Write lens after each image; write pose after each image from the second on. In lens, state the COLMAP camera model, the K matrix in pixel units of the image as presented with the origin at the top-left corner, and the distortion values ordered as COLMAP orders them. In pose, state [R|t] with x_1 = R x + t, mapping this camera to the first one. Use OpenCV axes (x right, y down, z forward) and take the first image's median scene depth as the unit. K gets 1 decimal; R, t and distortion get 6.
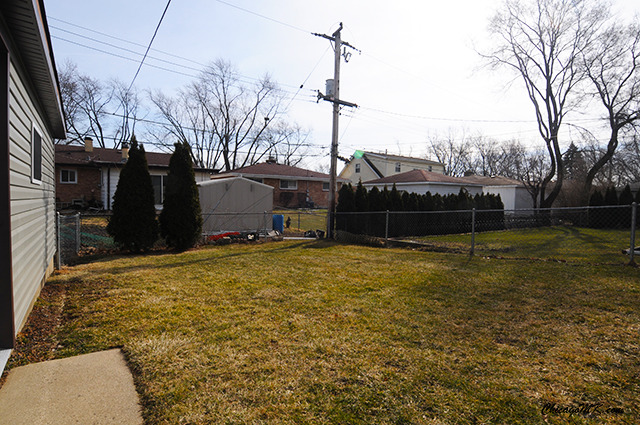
lens RADIAL K [[336.6, 0, 320.0], [0, 336.6, 212.5], [0, 0, 1]] dist [0.001910, -0.026017]
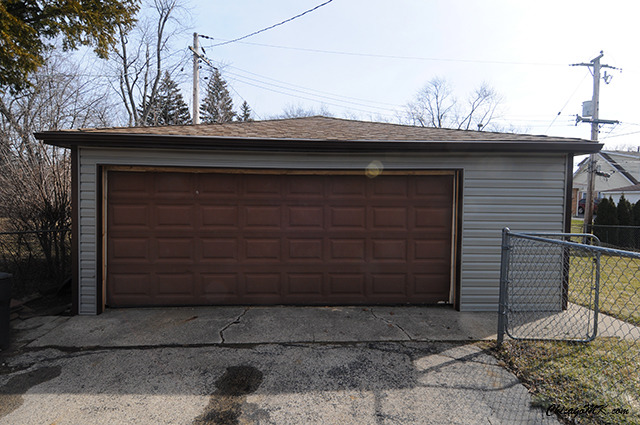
lens RADIAL K [[336.6, 0, 320.0], [0, 336.6, 212.5], [0, 0, 1]] dist [0.001910, -0.026017]
pose [[0.848080, 0.006420, -0.529830, -0.131161], [-0.015178, 0.999811, -0.012180, -0.016451], [0.529651, 0.018371, 0.848017, -0.341389]]
